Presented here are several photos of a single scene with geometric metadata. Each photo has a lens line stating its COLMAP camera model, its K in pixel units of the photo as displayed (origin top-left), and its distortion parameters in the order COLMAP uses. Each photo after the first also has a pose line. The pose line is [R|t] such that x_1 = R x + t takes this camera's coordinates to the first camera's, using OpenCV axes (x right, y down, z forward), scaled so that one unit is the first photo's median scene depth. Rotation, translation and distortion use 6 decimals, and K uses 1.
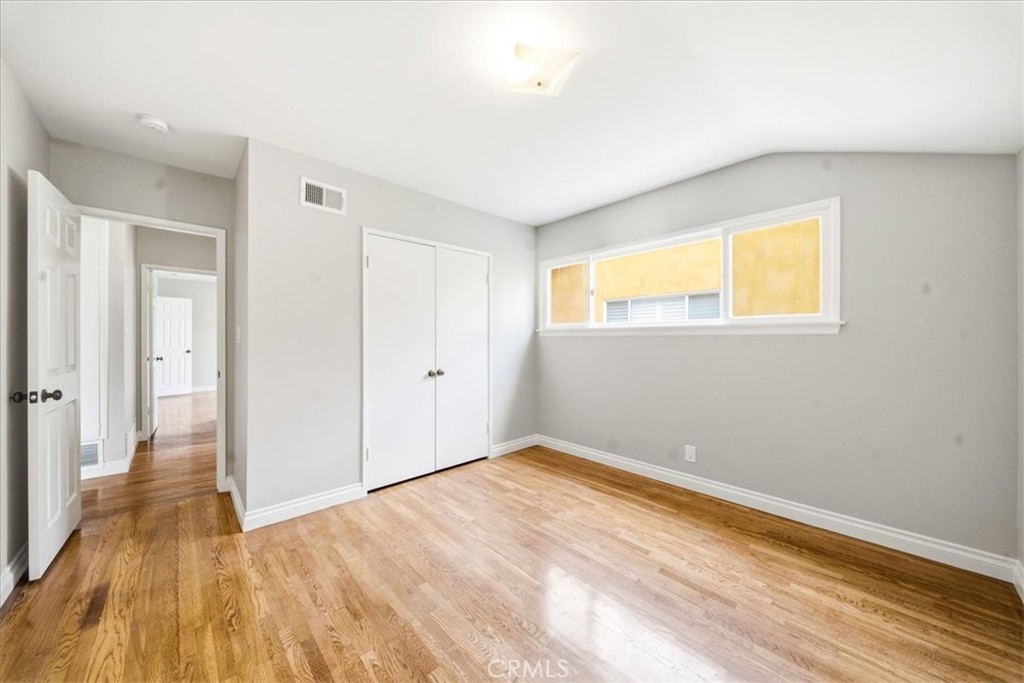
lens RADIAL K [[359.7, 0, 507.5], [0, 359.7, 338.2], [0, 0, 1]] dist [0.002481, -0.000253]
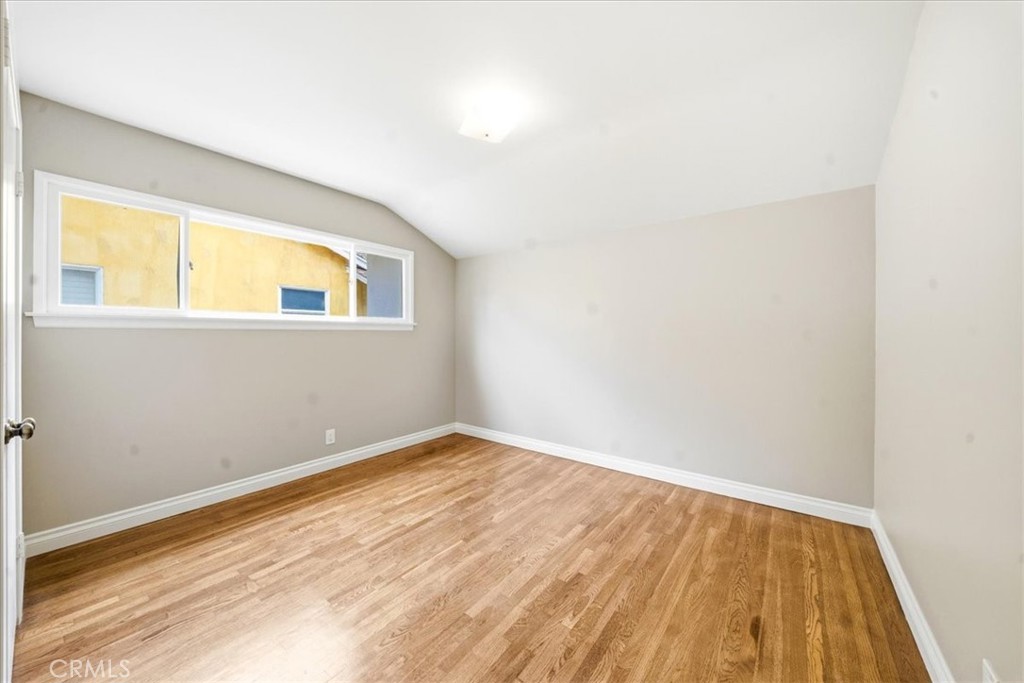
lens RADIAL K [[359.7, 0, 508.8], [0, 359.7, 338.1], [0, 0, 1]] dist [0.002481, -0.000253]
pose [[-0.166090, -0.009898, 0.986061, -0.731493], [-0.004470, 0.999947, 0.009284, 0.004284], [-0.986101, -0.002865, -0.166125, 0.699136]]
